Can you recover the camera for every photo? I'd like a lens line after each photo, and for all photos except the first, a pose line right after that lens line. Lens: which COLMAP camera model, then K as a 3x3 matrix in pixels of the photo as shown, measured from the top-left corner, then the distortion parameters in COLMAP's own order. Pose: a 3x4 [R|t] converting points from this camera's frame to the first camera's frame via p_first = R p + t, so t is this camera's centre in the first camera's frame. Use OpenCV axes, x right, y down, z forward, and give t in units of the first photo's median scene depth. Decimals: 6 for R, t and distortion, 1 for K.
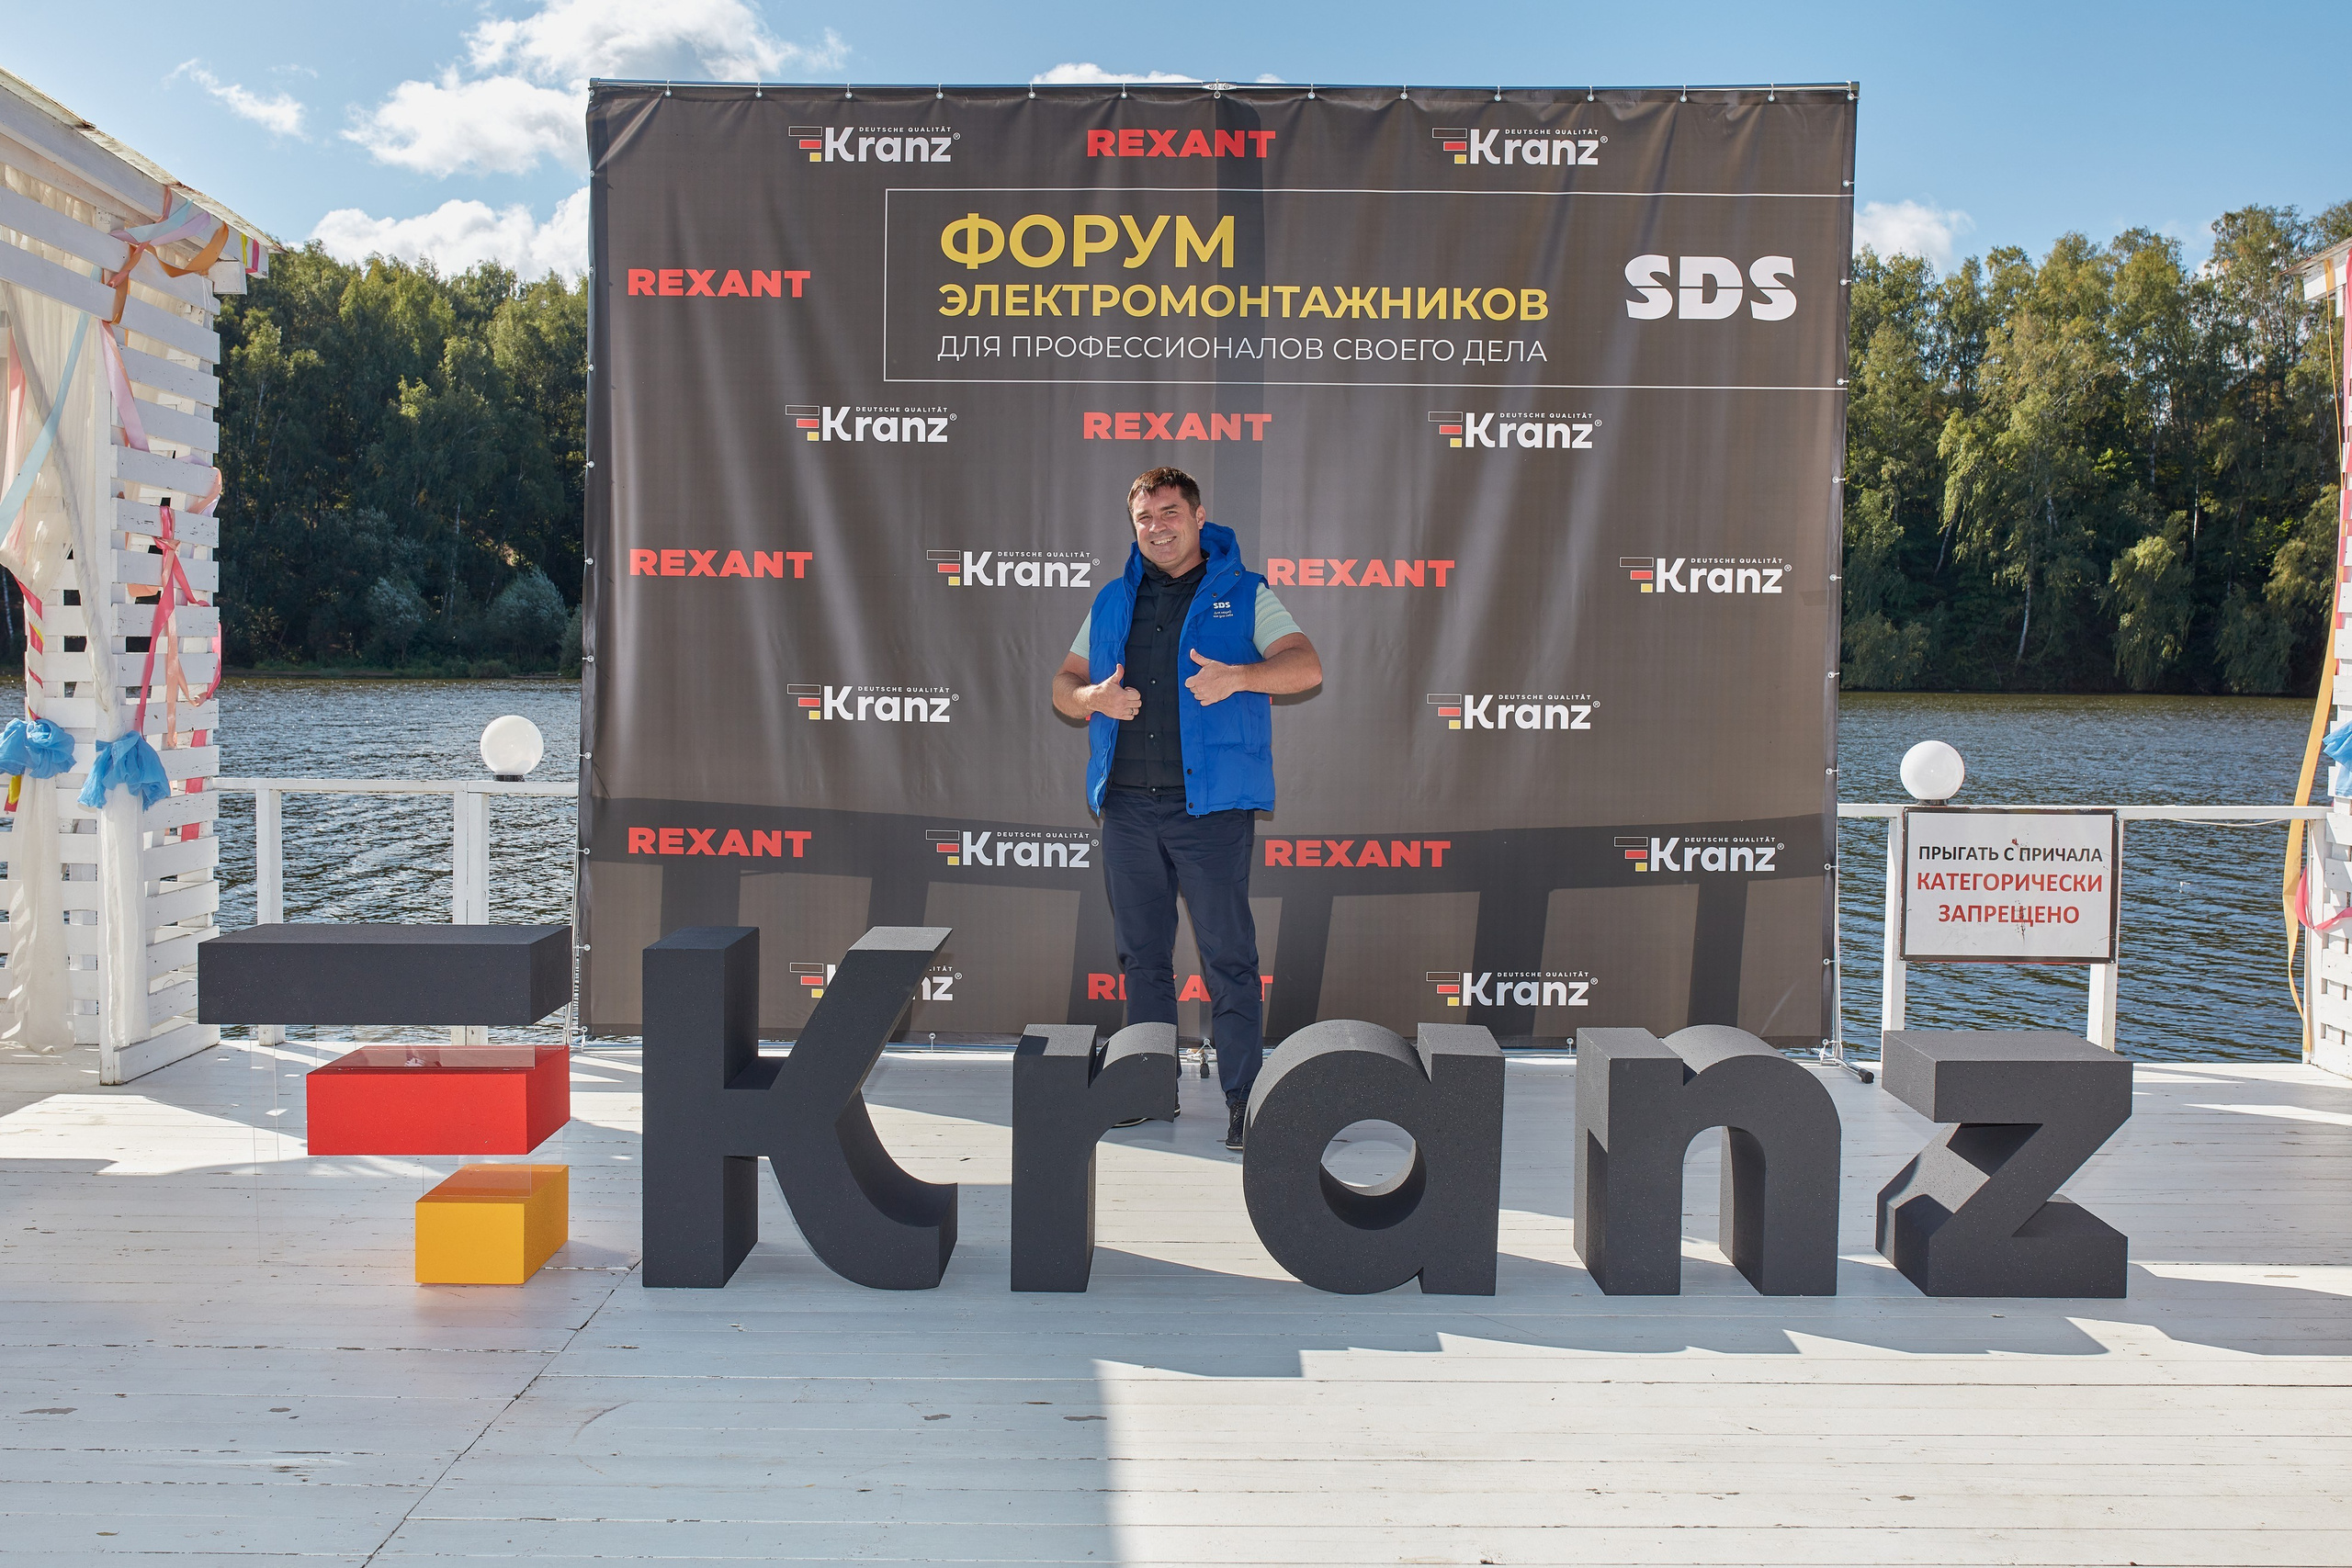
lens RADIAL K [[2448.1, 0, 1193.9], [0, 2448.1, 736.8], [0, 0, 1]] dist [-0.034010, -0.001487]
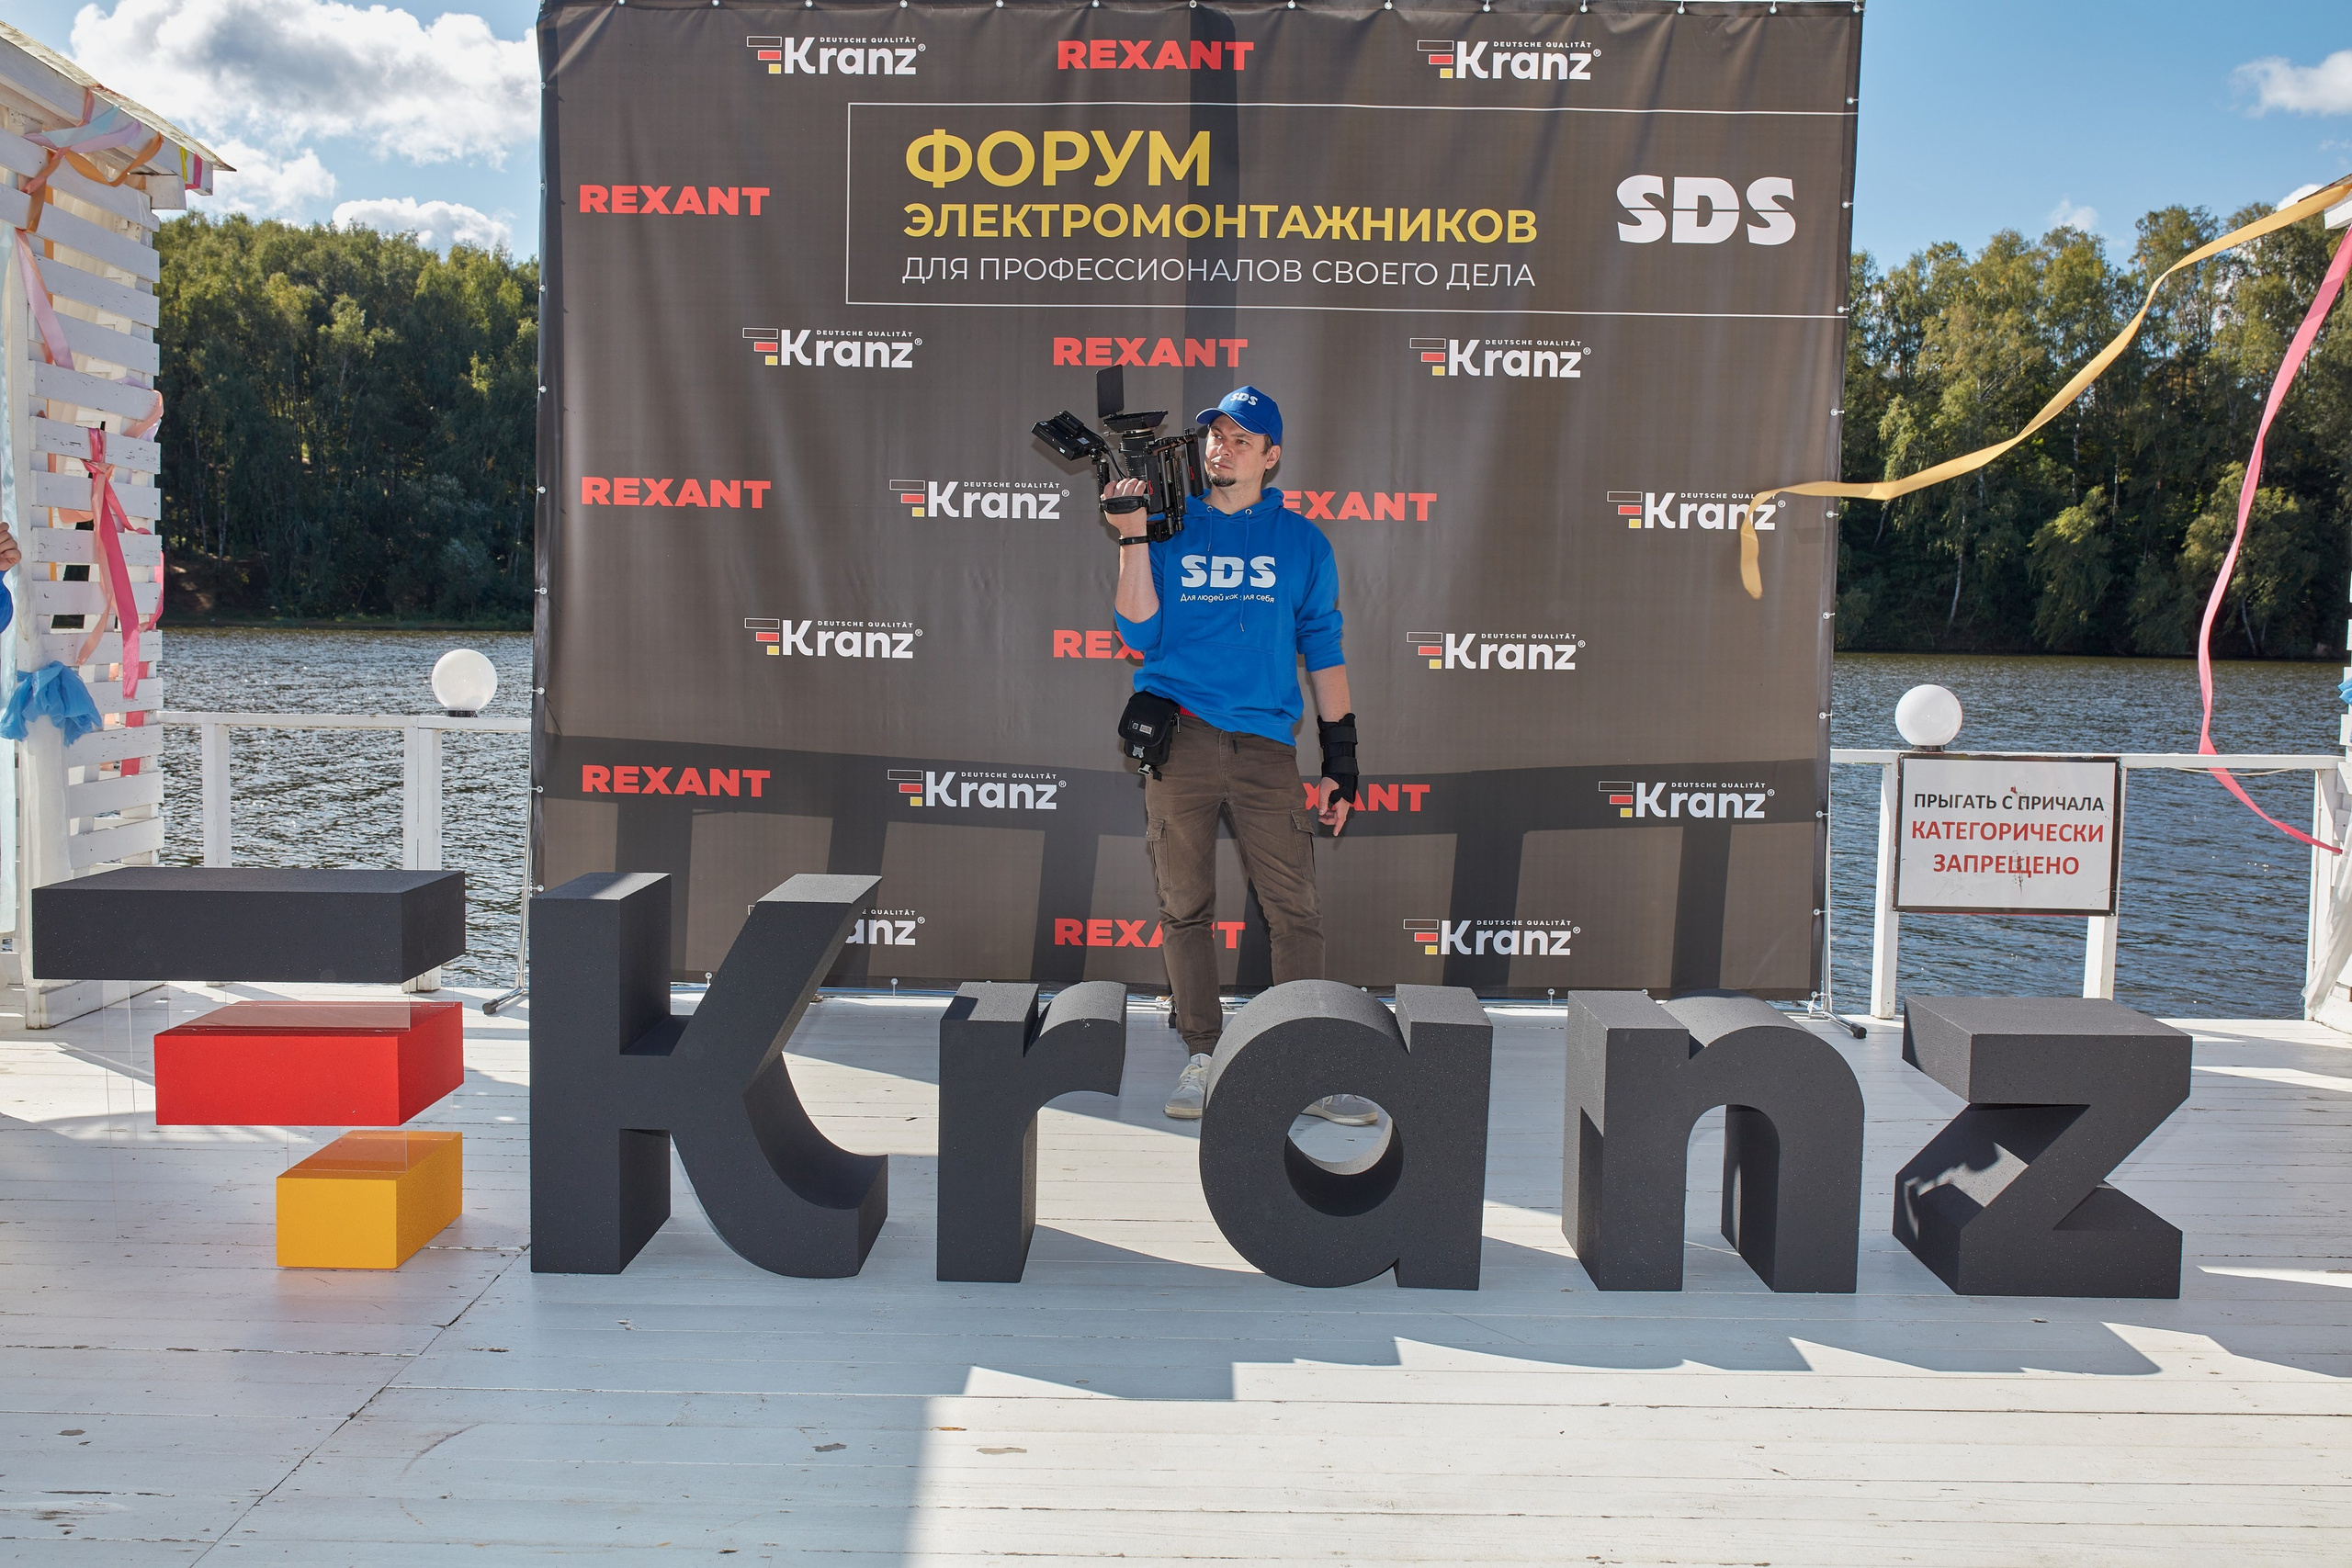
lens RADIAL K [[2222.3, 0, 1185.4], [0, 2222.3, 748.4], [0, 0, 1]] dist [-0.026150, -0.012070]
pose [[0.999968, 0.006726, -0.004262, 0.012037], [-0.006610, 0.999619, 0.026793, 0.005402], [0.004440, -0.026764, 0.999632, 0.122937]]
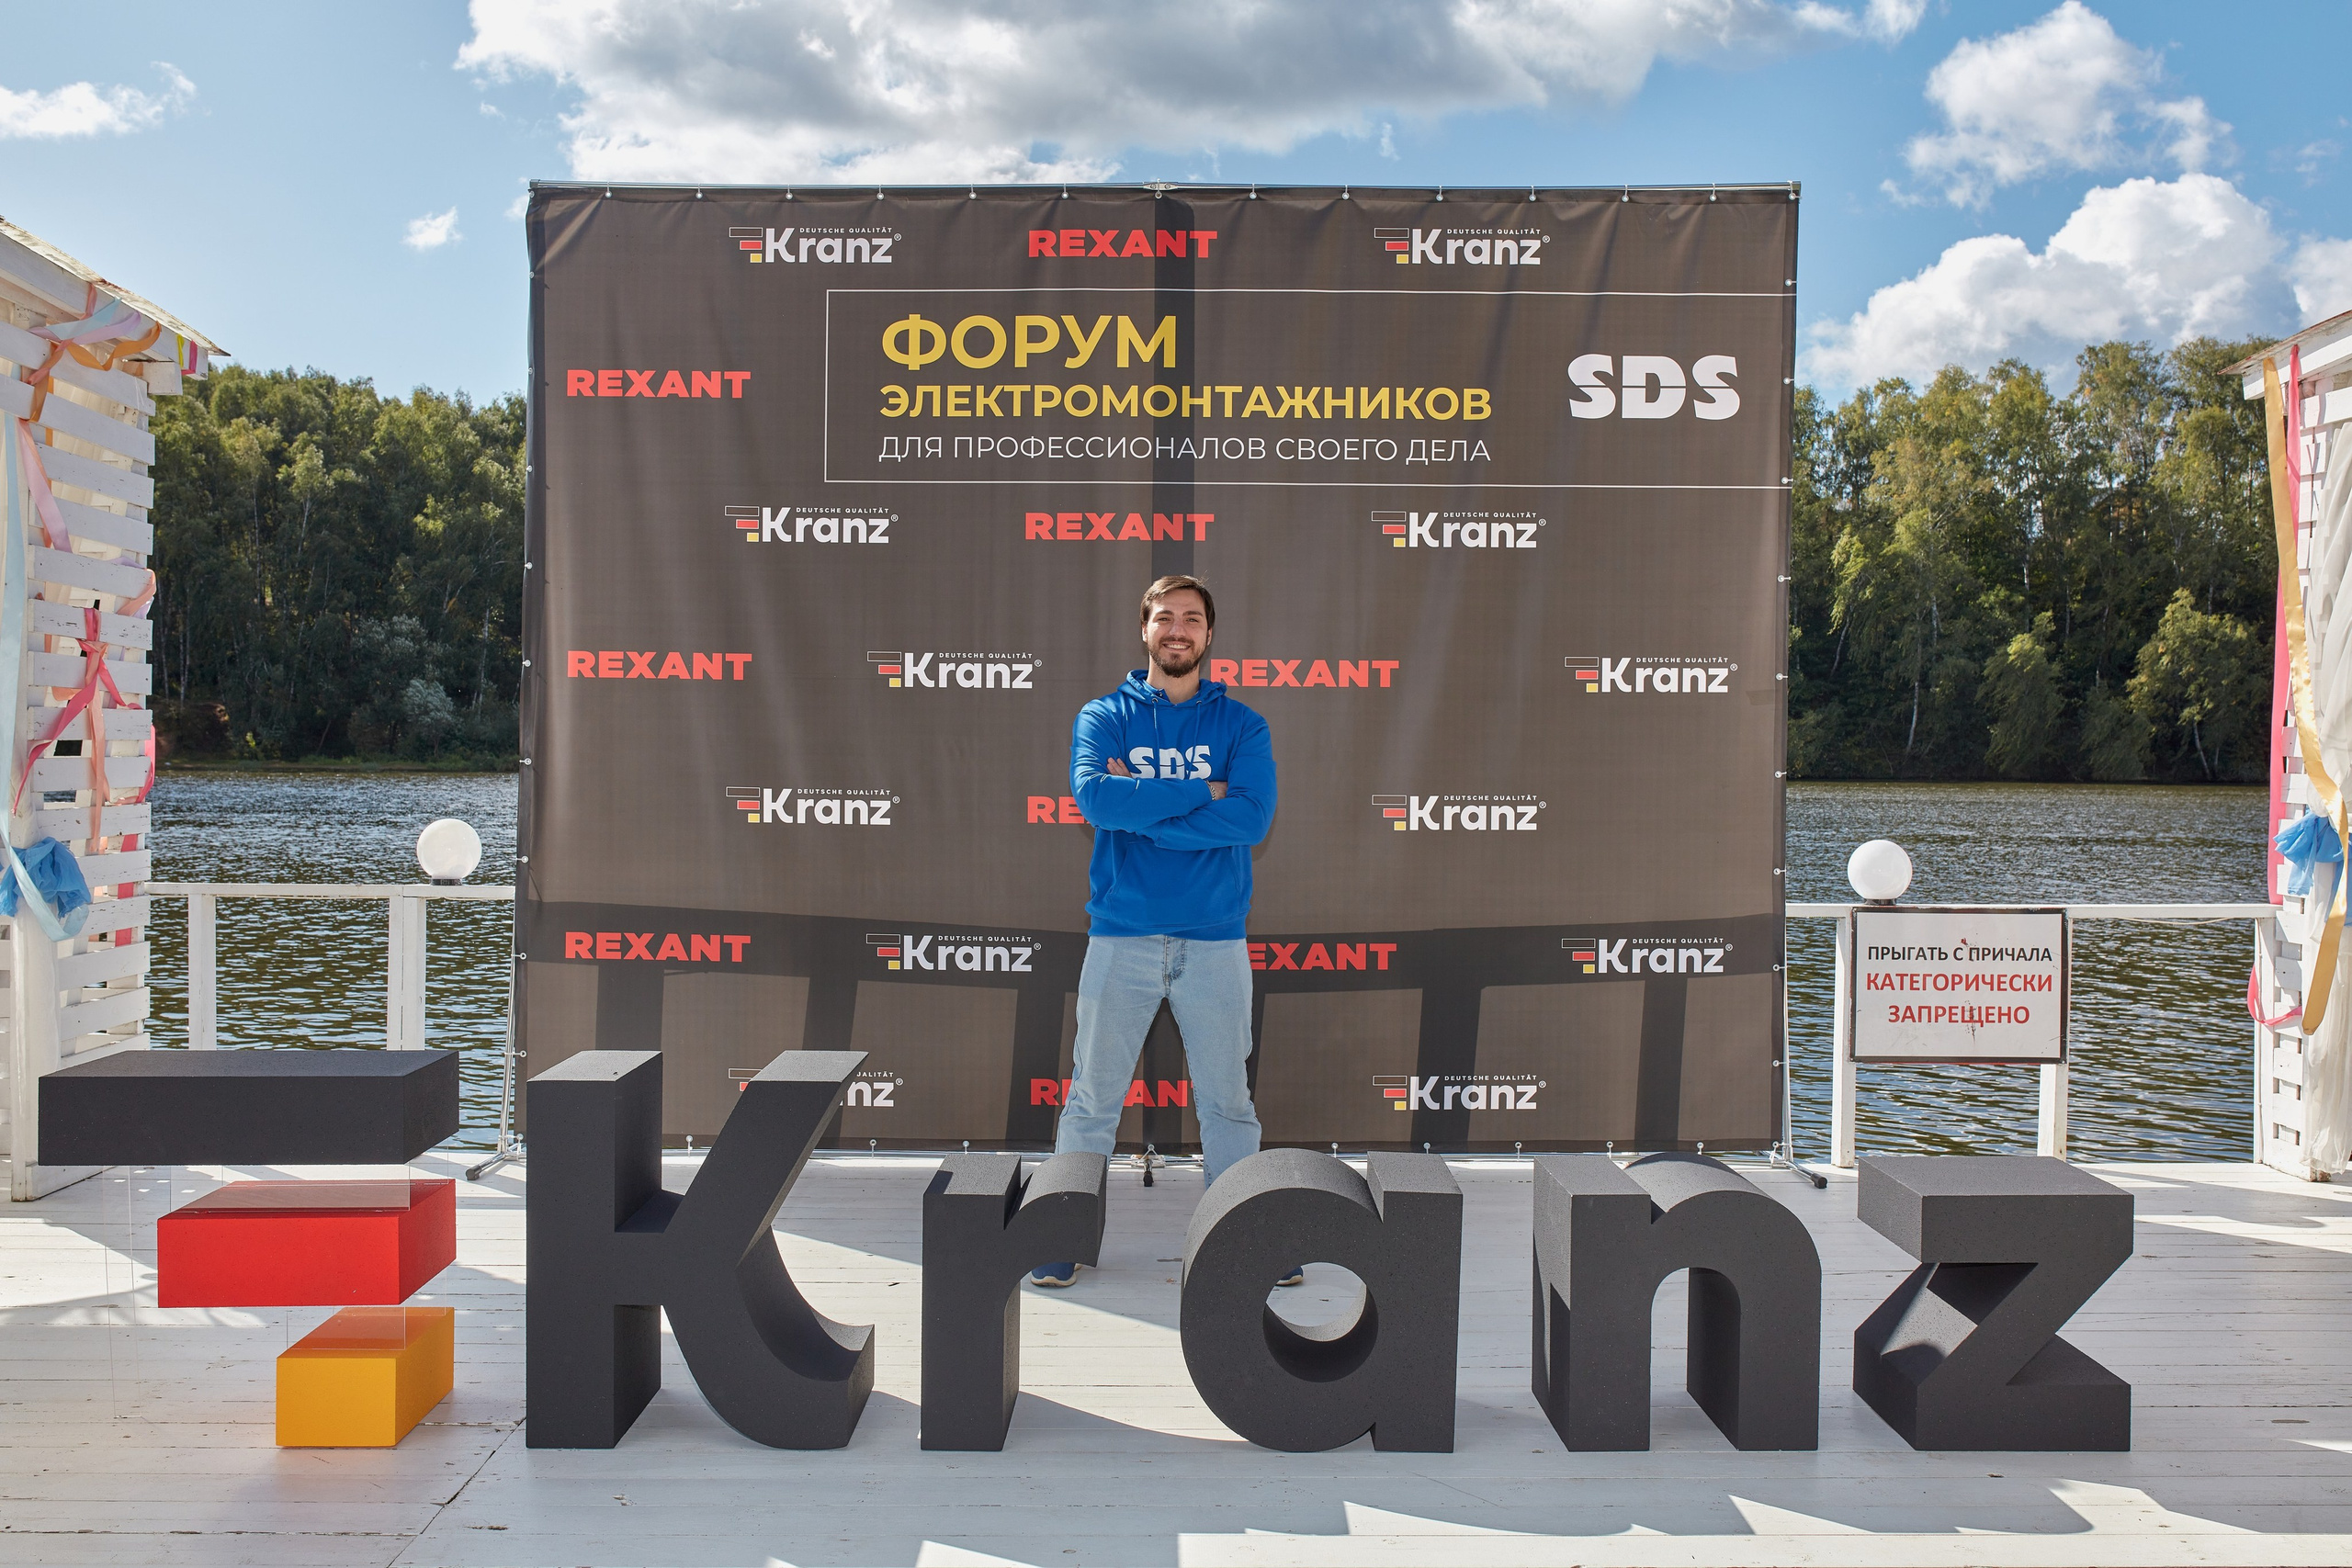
lens RADIAL K [[2222.3, 0, 1185.4], [0, 2222.3, 748.4], [0, 0, 1]] dist [-0.026150, -0.012070]
pose [[0.999928, -0.002702, 0.011697, 0.009192], [0.003091, 0.999437, -0.033400, -0.006570], [-0.011600, 0.033433, 0.999374, 0.100421]]
